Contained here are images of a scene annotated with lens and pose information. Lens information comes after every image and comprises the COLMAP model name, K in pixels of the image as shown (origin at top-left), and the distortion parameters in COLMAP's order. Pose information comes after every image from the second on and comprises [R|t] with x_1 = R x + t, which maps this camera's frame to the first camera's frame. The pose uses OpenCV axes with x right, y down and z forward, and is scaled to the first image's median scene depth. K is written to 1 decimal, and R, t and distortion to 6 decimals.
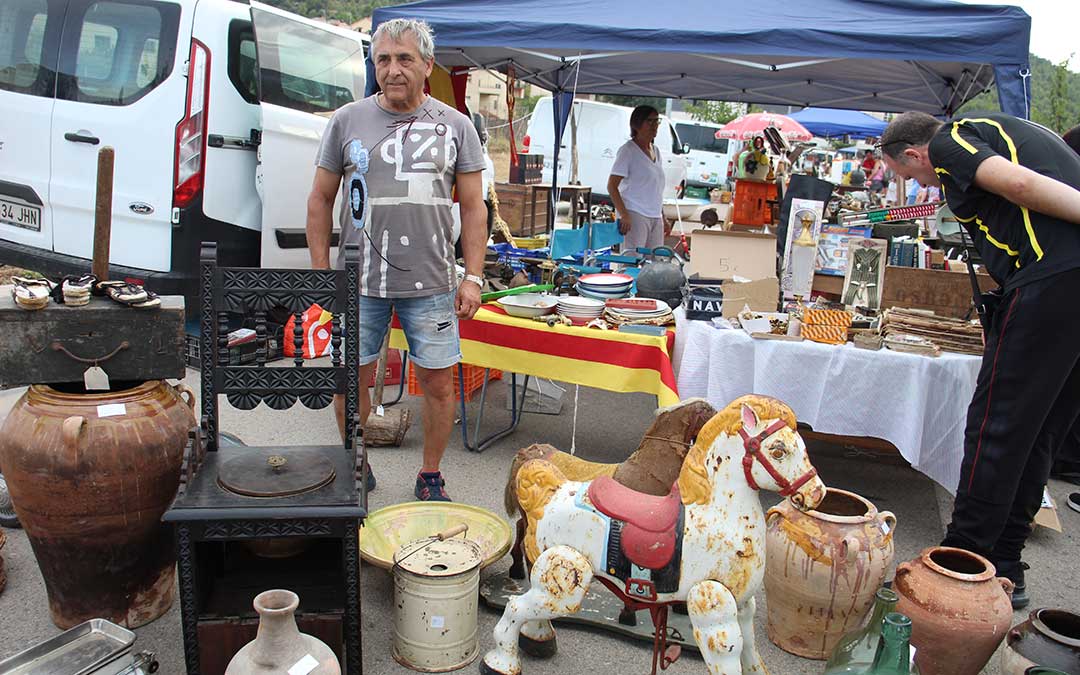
lens RADIAL K [[886.1, 0, 540.0], [0, 886.1, 337.5], [0, 0, 1]] dist [-0.178940, 0.154227]
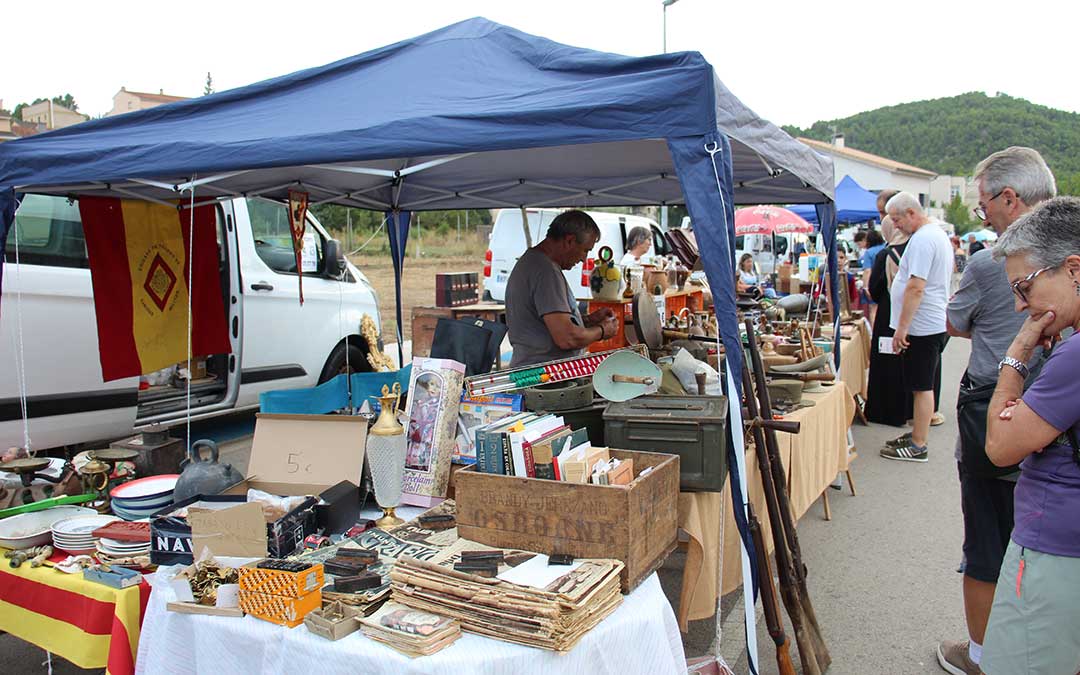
lens RADIAL K [[886.1, 0, 540.0], [0, 886.1, 337.5], [0, 0, 1]] dist [-0.178940, 0.154227]
pose [[0.994002, -0.056746, -0.093487, 0.466487], [0.045530, 0.991967, -0.118019, -0.089479], [0.099433, 0.113055, 0.988601, 0.318052]]
